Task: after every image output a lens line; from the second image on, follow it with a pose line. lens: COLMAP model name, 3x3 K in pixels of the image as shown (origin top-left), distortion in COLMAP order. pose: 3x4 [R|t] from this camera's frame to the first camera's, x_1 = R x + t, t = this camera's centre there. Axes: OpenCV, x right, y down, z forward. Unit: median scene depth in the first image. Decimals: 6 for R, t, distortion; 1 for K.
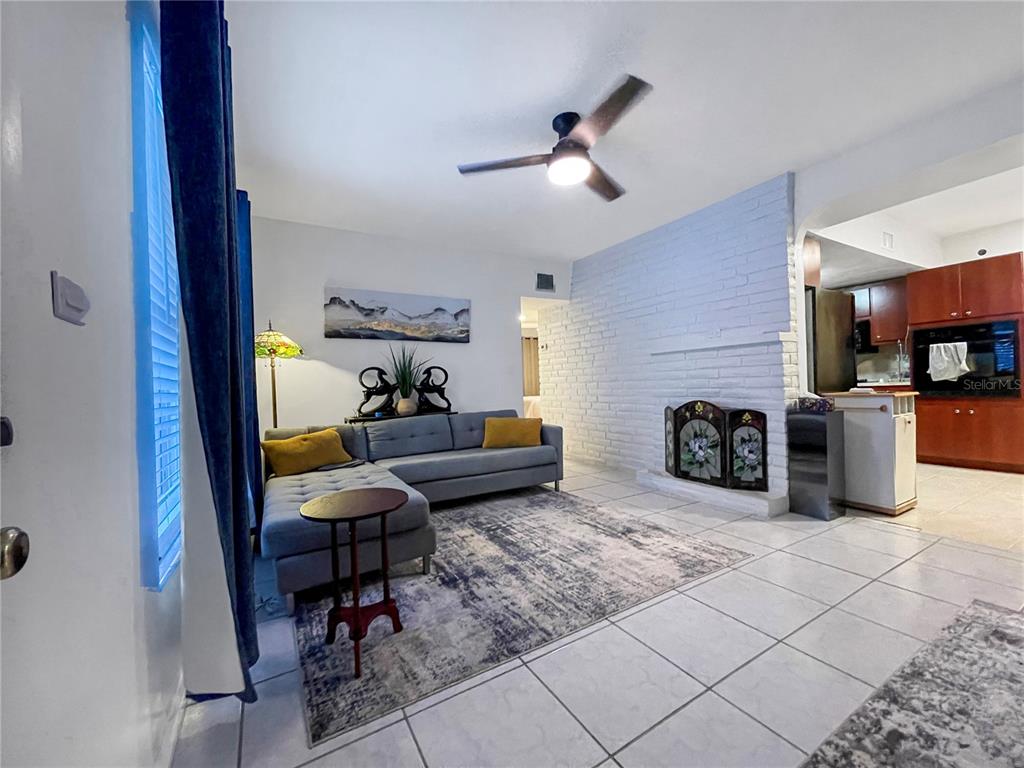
lens RADIAL K [[406.2, 0, 512.0], [0, 406.2, 384.0], [0, 0, 1]] dist [0.000121, -0.000004]
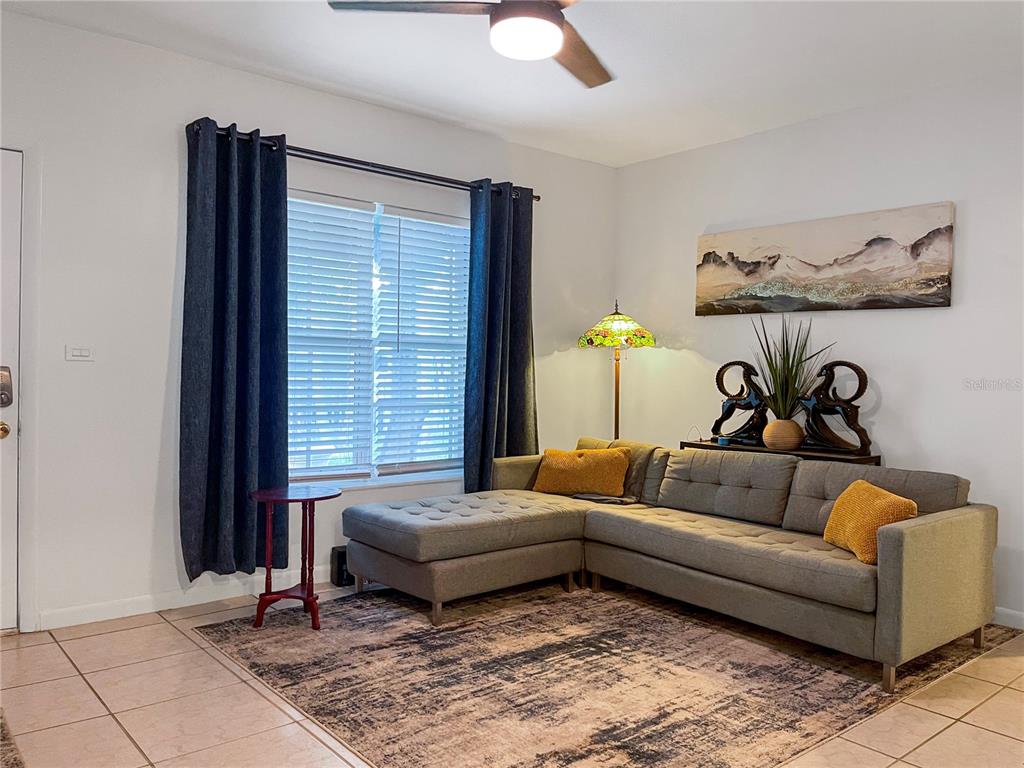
lens RADIAL K [[782.2, 0, 518.9], [0, 782.2, 379.8], [0, 0, 1]] dist [0.066450, -0.057654]
pose [[0.174409, 0.045118, -0.983639, 1.006016], [-0.029322, 0.998745, 0.040612, -0.070810], [0.984237, 0.021760, 0.175513, 0.651039]]
